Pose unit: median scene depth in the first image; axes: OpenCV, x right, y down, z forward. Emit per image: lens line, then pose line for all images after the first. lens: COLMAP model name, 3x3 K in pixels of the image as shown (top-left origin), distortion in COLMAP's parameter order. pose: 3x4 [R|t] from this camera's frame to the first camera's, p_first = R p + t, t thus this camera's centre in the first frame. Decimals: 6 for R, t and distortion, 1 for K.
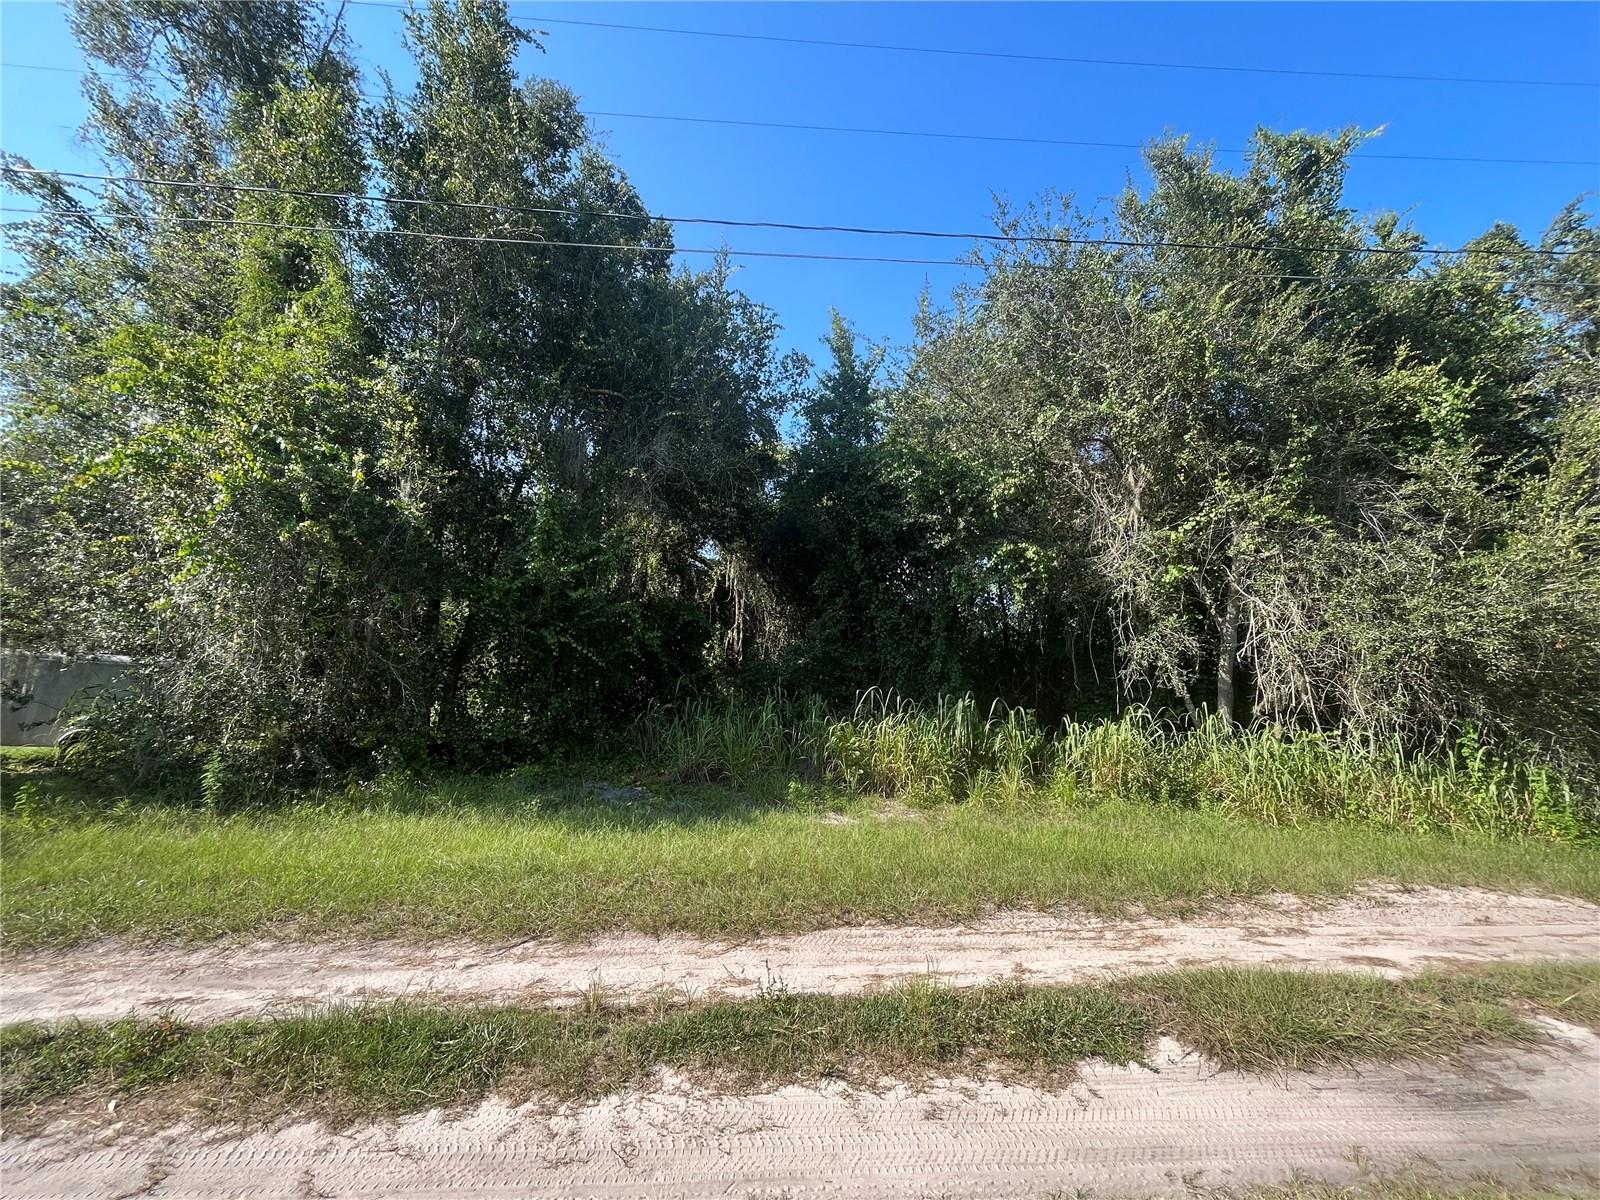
lens RADIAL K [[672.3, 0, 798.9], [0, 672.3, 594.1], [0, 0, 1]] dist [-0.002116, 0.000032]
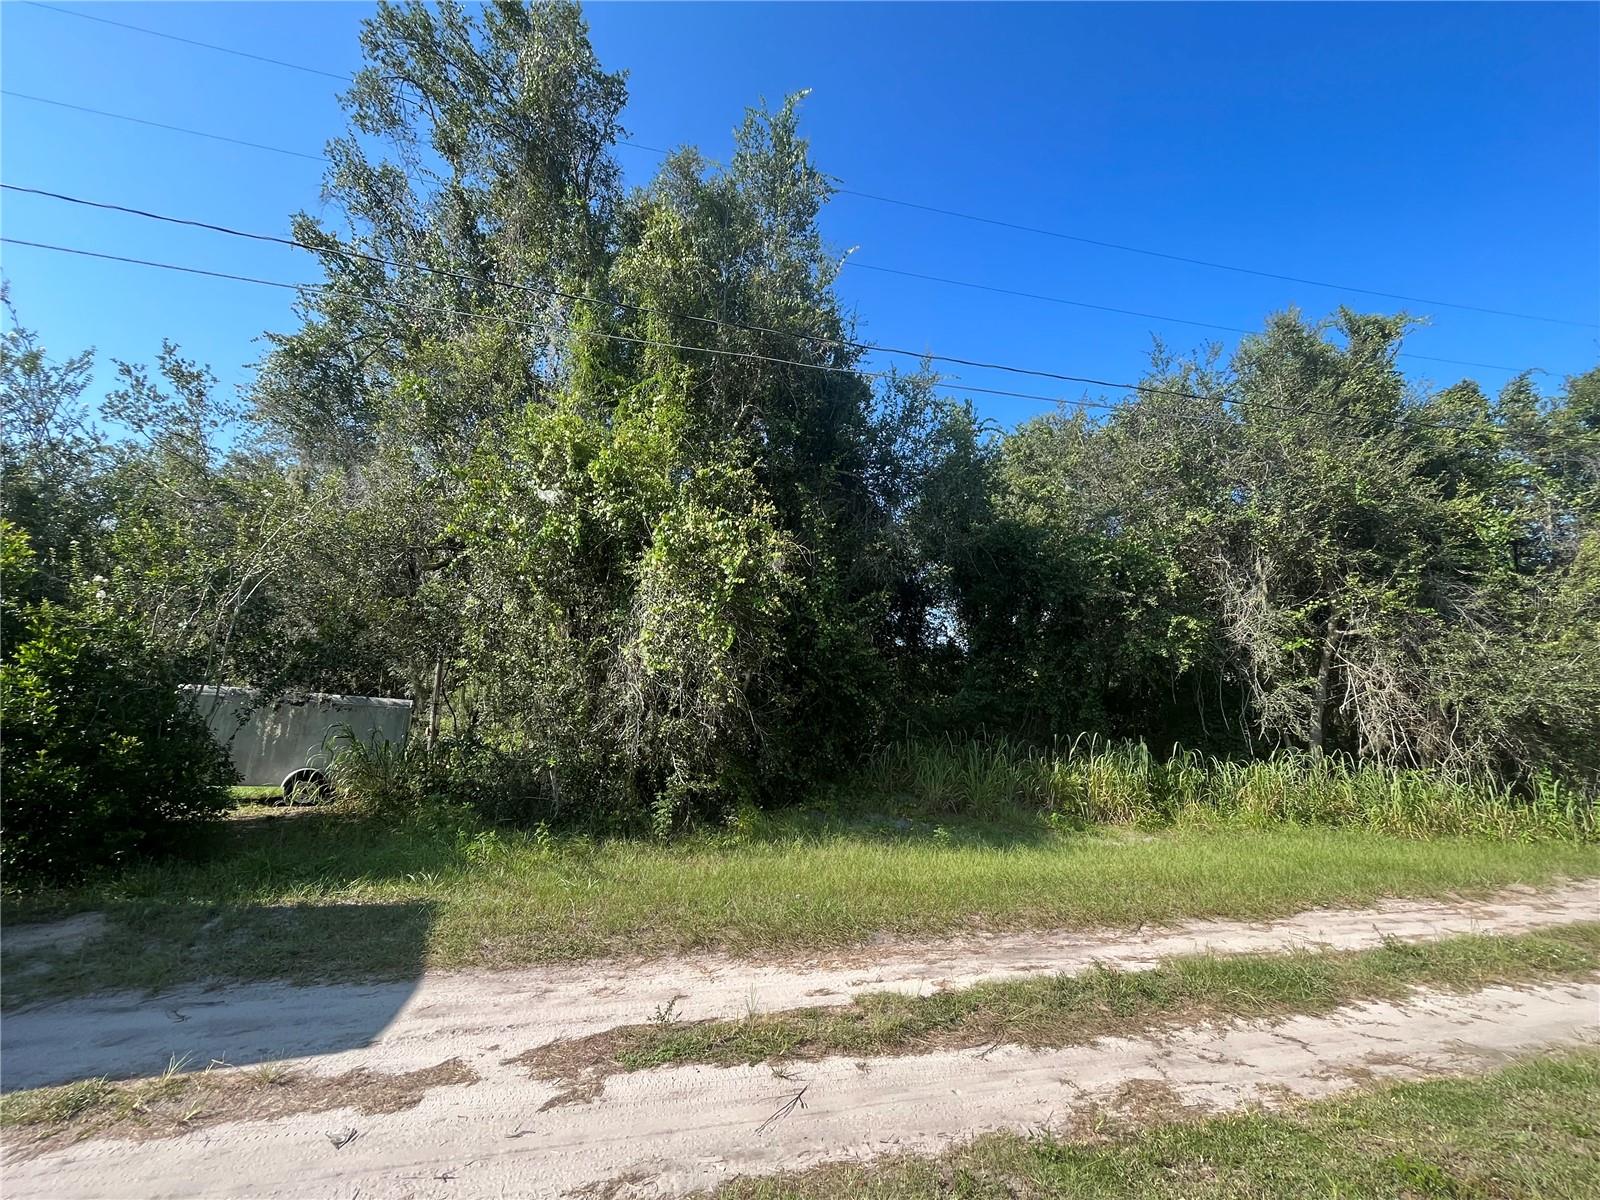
lens RADIAL K [[672.3, 0, 796.9], [0, 672.3, 594.7], [0, 0, 1]] dist [-0.002116, 0.000032]
pose [[0.989163, 0.034988, 0.142592, -0.617756], [-0.028511, 0.998478, -0.047219, -0.040365], [-0.144027, 0.042642, 0.988655, -0.143514]]
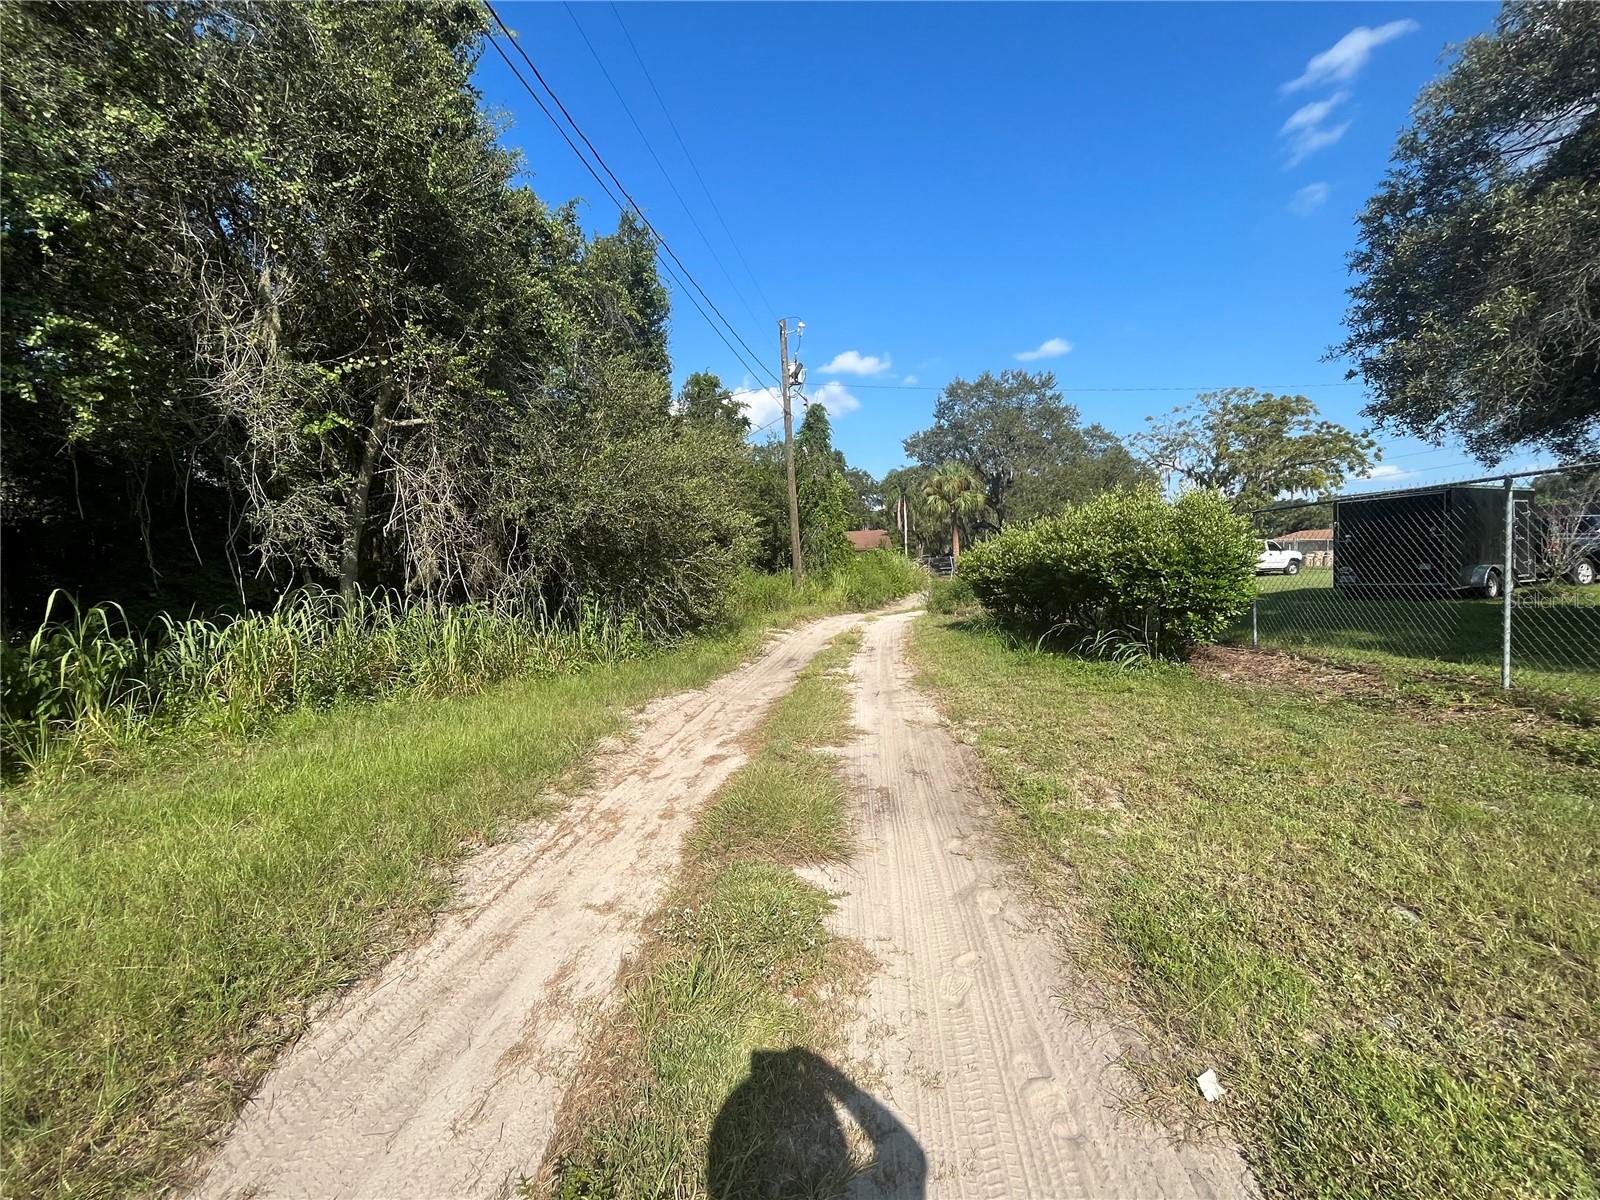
lens RADIAL K [[672.3, 0, 796.3], [0, 672.3, 596.4], [0, 0, 1]] dist [-0.002116, 0.000032]
pose [[0.190781, -0.062607, 0.979634, -0.142847], [-0.088733, 0.992779, 0.080727, 0.063618], [-0.977614, -0.102327, 0.183848, 0.308172]]
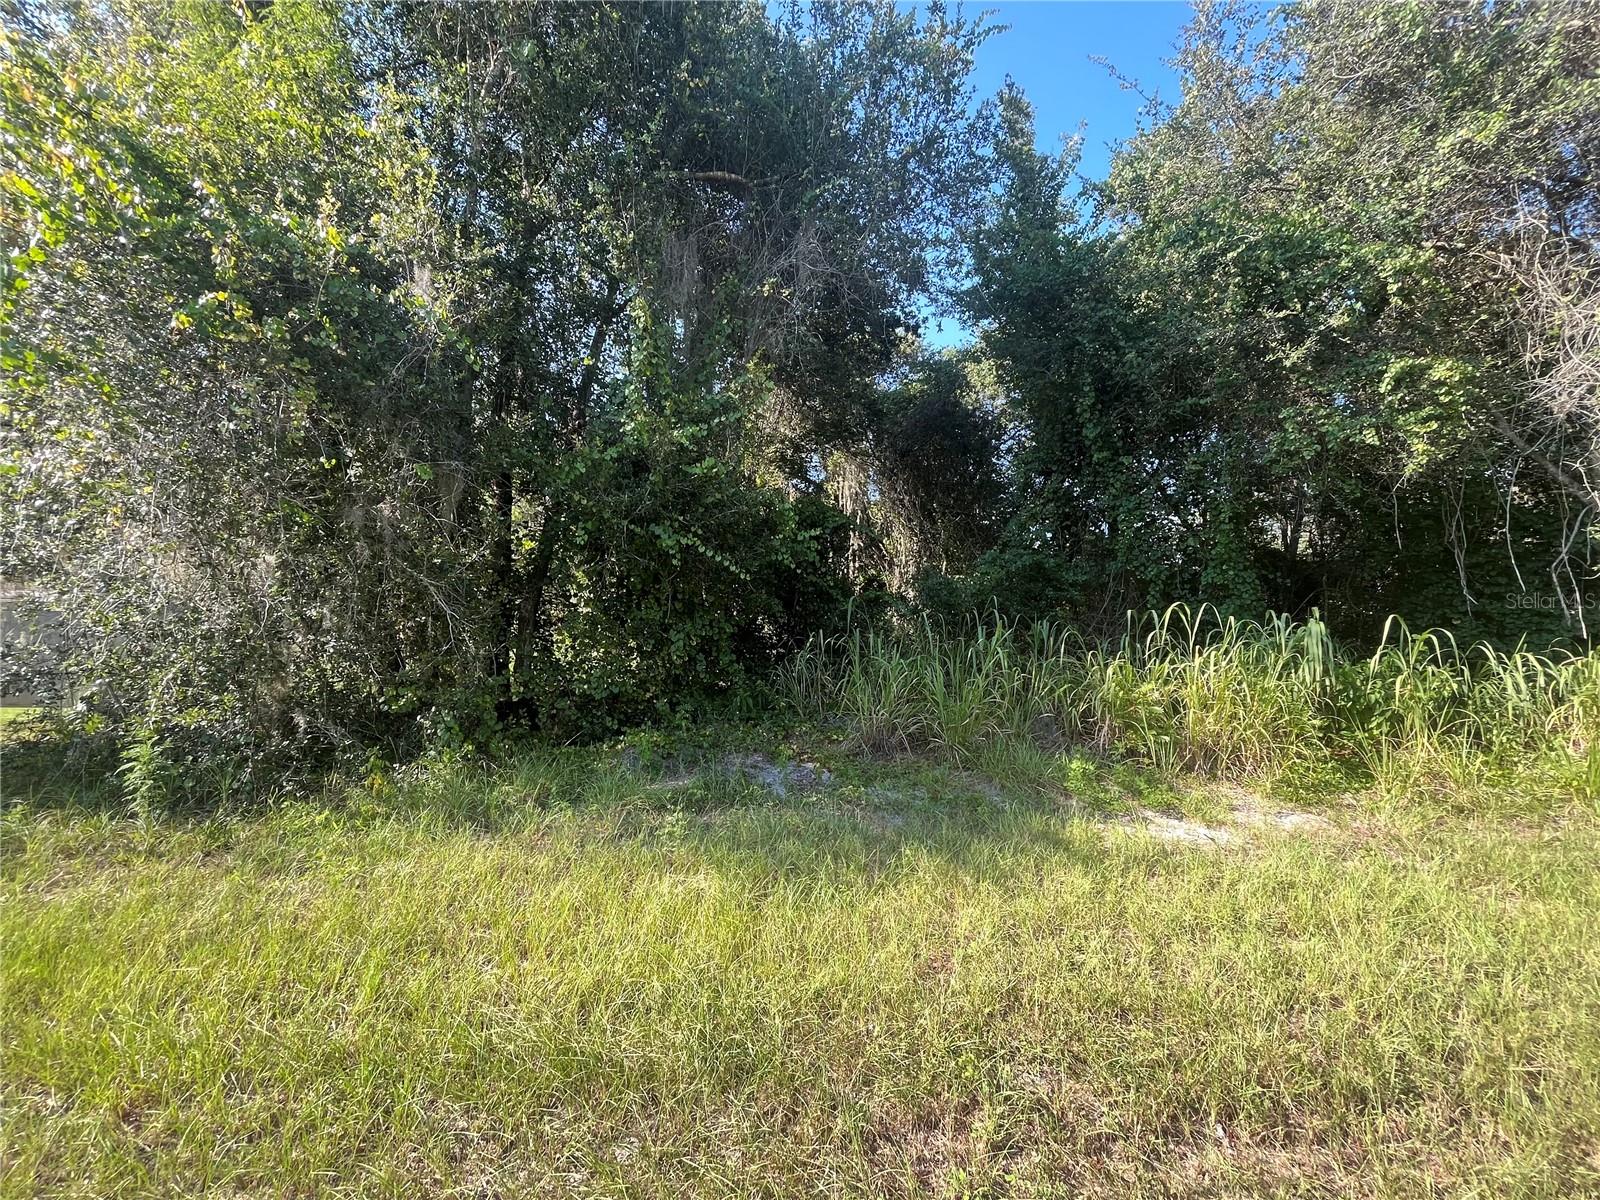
lens RADIAL K [[672.3, 0, 798.3], [0, 672.3, 594.7], [0, 0, 1]] dist [-0.002116, 0.000032]
pose [[0.993291, -0.028544, -0.112063, -0.172334], [0.038154, 0.995687, 0.084571, 0.069245], [0.109166, -0.088279, 0.990096, 0.370766]]
